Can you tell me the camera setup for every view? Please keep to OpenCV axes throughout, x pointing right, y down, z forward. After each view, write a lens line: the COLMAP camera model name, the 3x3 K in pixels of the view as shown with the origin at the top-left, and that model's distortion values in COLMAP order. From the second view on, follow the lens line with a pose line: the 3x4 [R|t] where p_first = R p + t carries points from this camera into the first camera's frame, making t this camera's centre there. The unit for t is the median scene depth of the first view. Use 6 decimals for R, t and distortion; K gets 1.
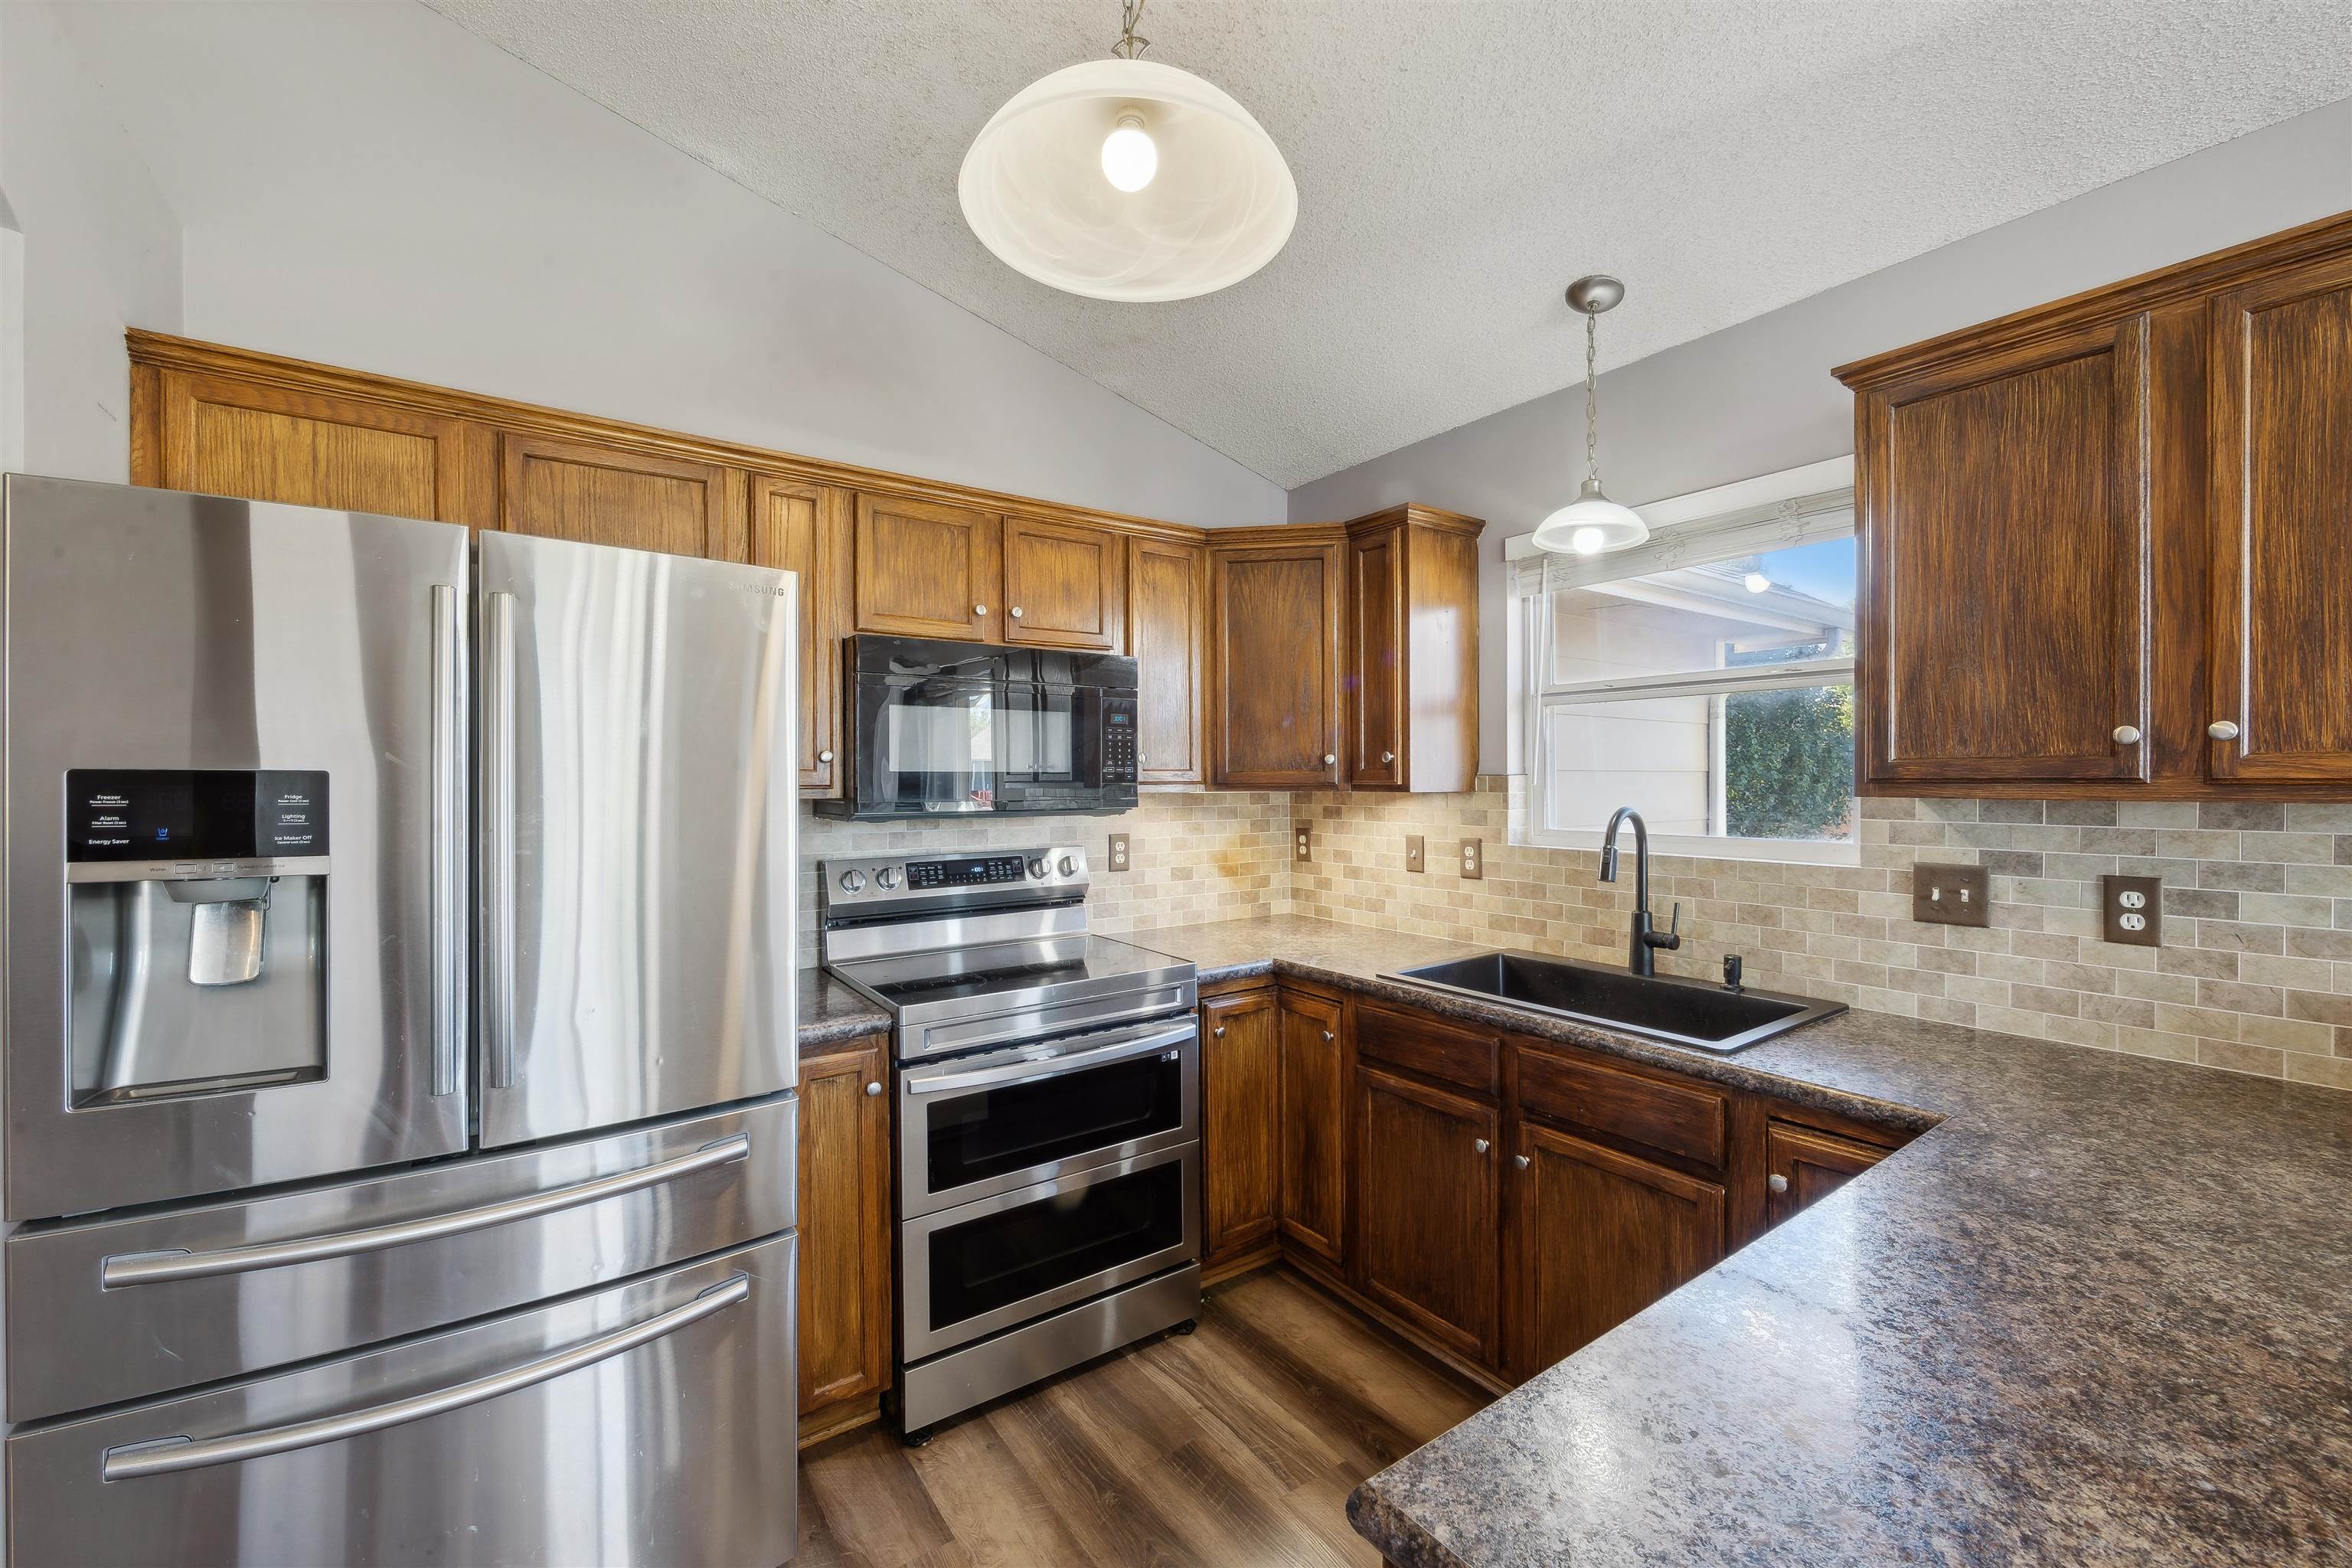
lens RADIAL K [[942.1, 0, 1186.2], [0, 942.1, 785.2], [0, 0, 1]] dist [0.000778, -0.000491]
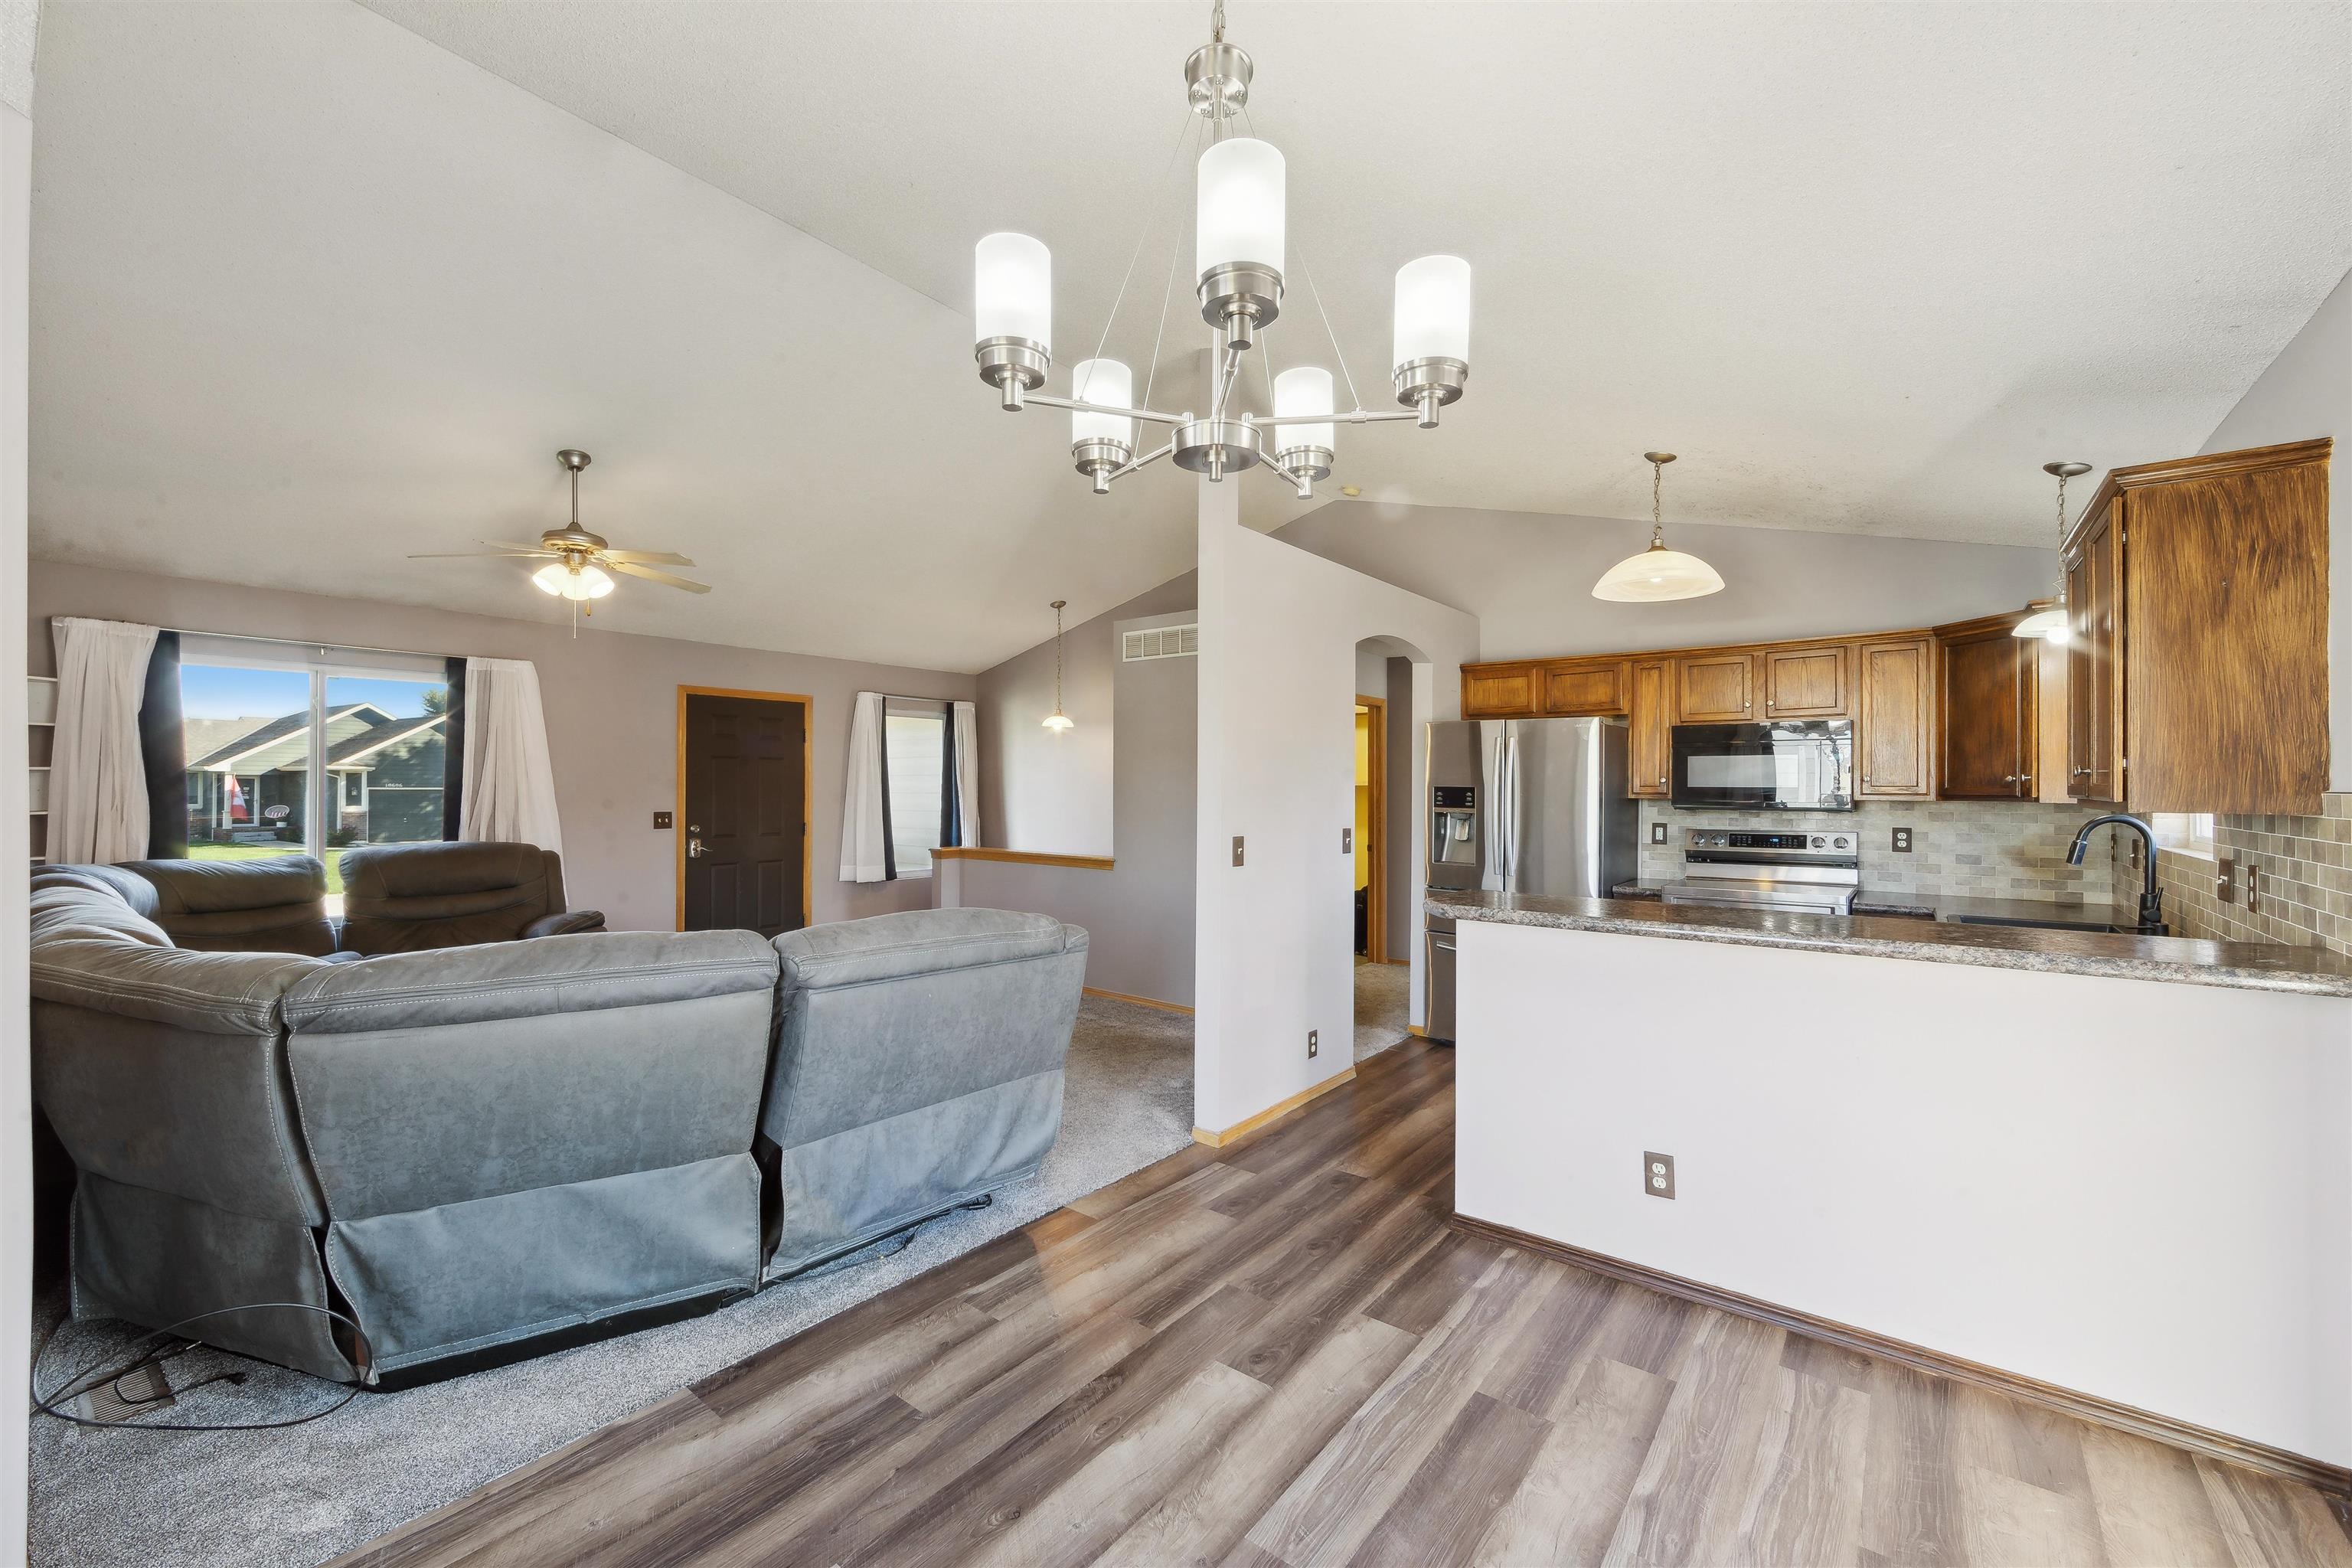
lens RADIAL K [[942.1, 0, 1186.2], [0, 942.1, 785.2], [0, 0, 1]] dist [0.000778, -0.000491]
pose [[0.289860, 0.003109, -0.957064, 1.384358], [-0.011828, 0.999930, -0.000334, -0.003491], [0.956996, 0.011417, 0.289877, -0.717615]]
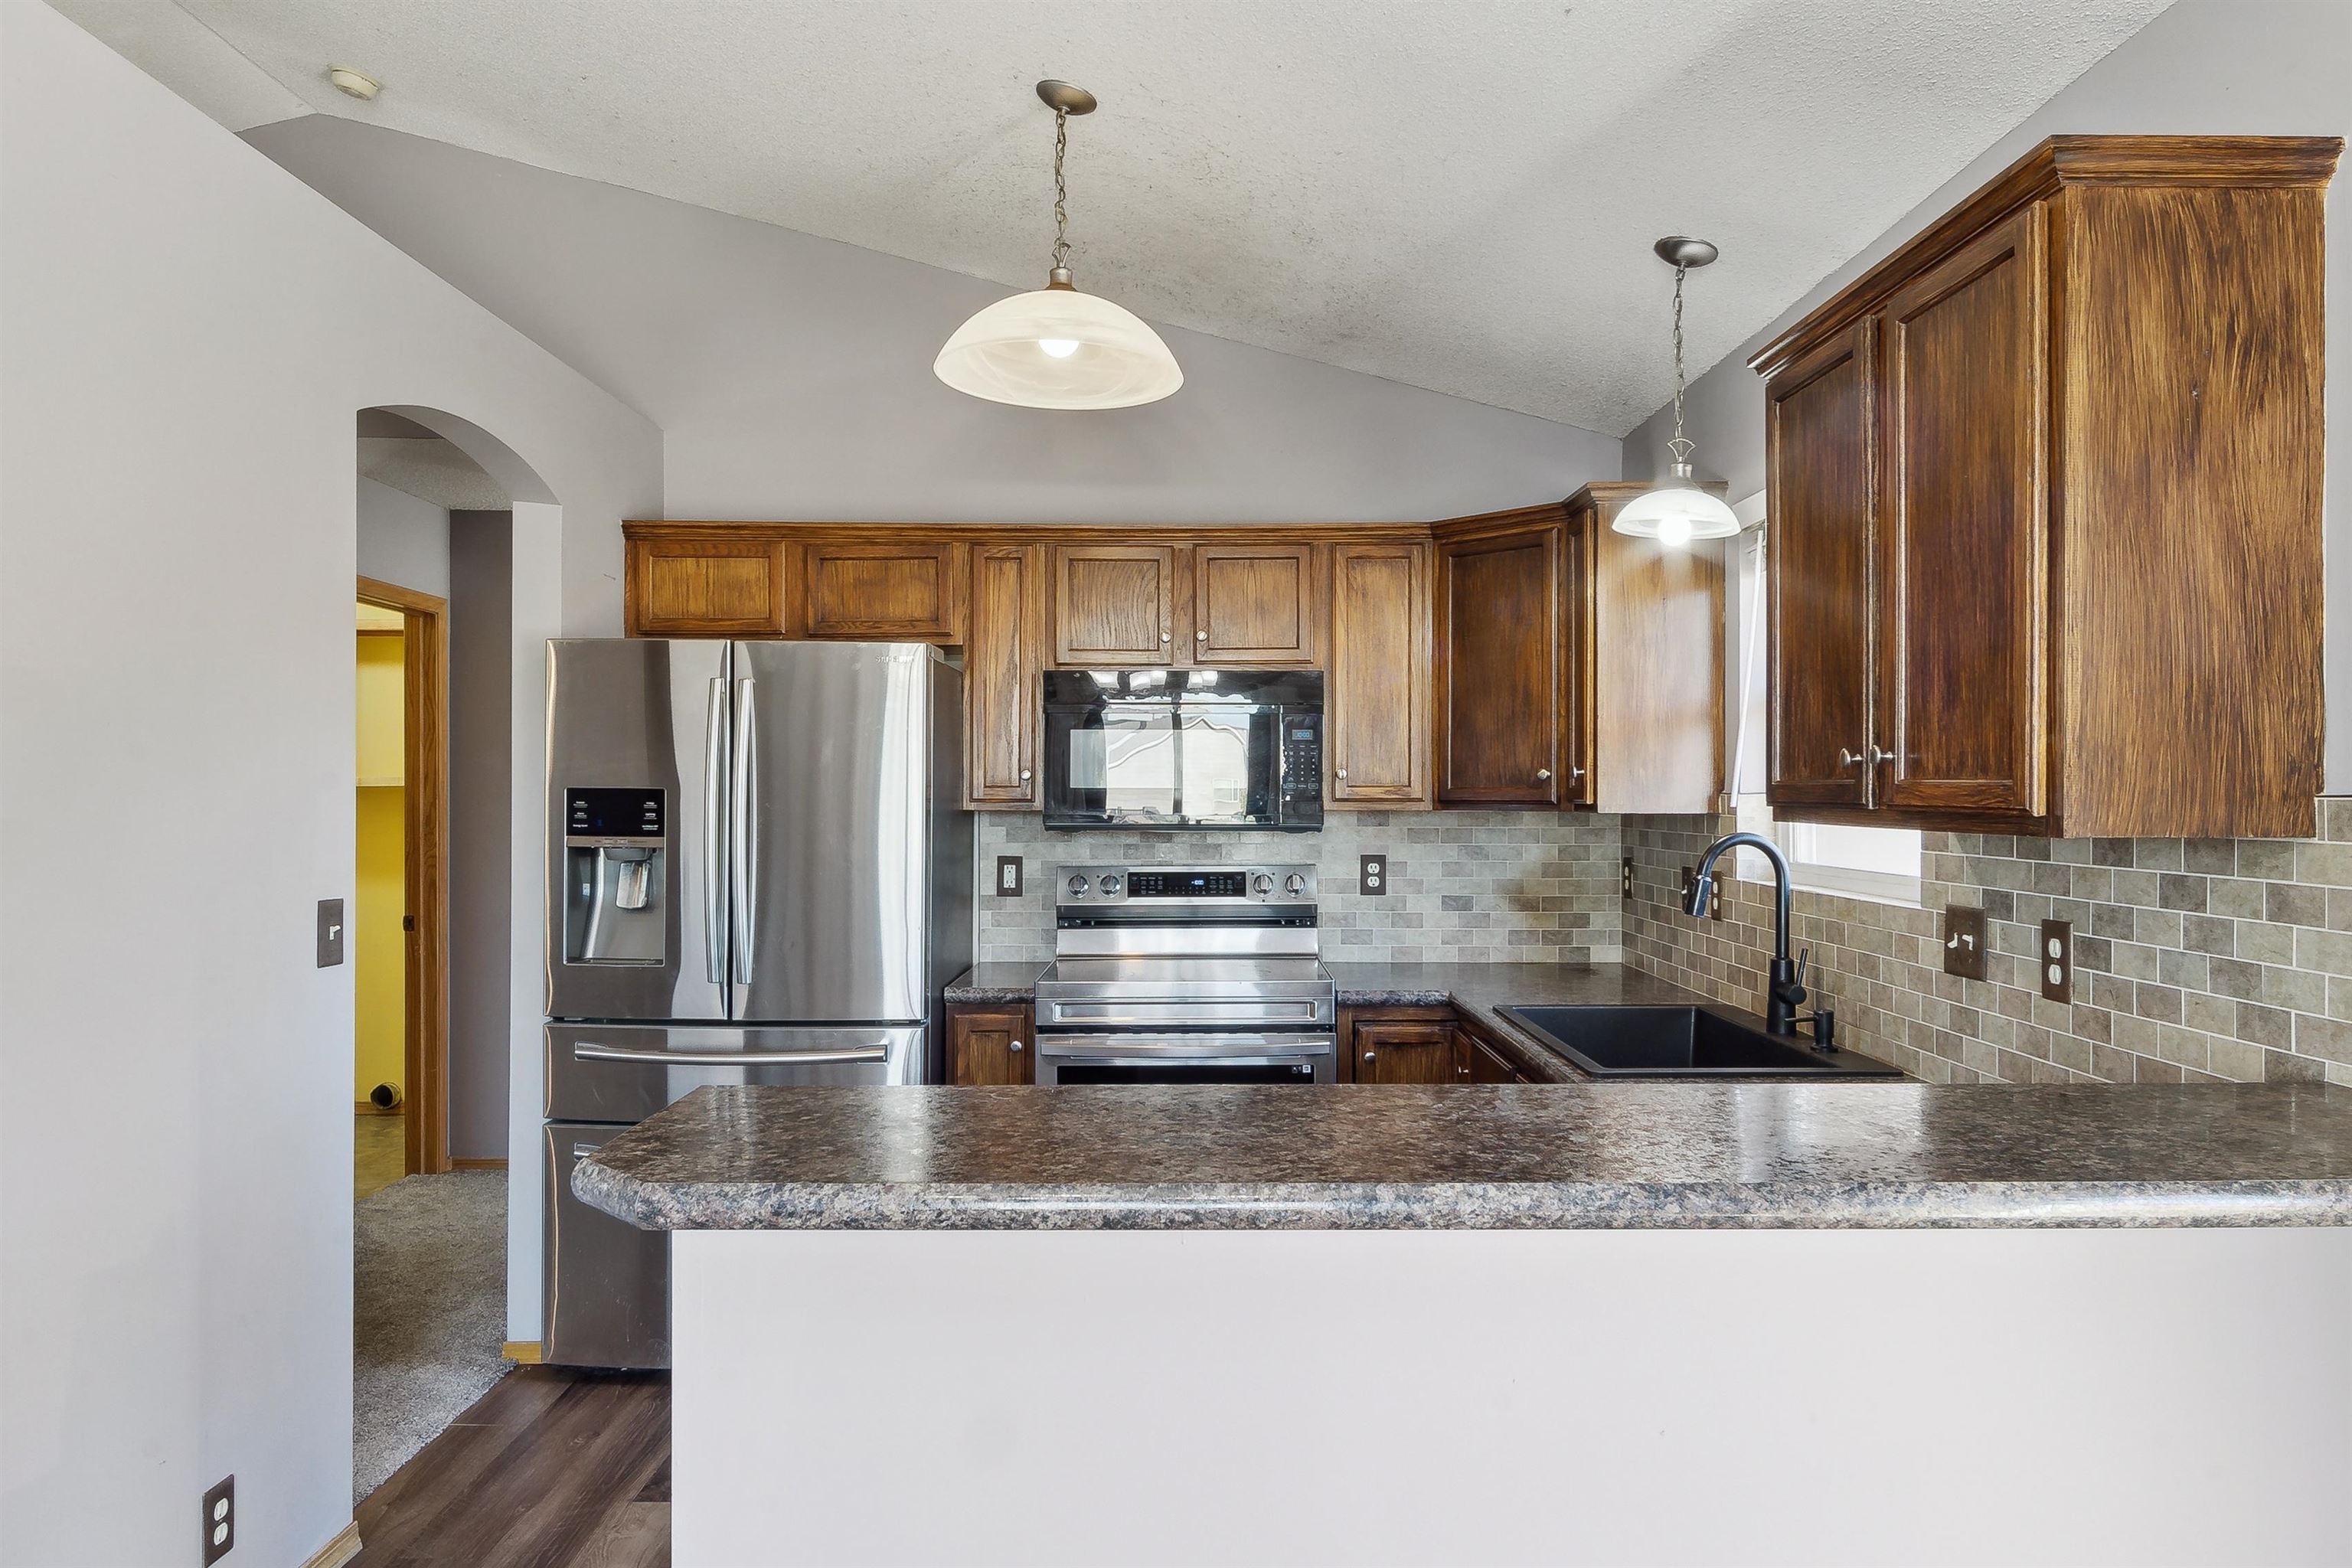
lens RADIAL K [[1471.3, 0, 1168.9], [0, 1471.3, 793.8], [0, 0, 1]] dist [0.005852, -0.001624]
pose [[0.817009, 0.005679, -0.576597, 0.785577], [-0.008621, 0.999960, -0.002367, -0.003694], [0.576561, 0.006904, 0.817025, -0.381389]]
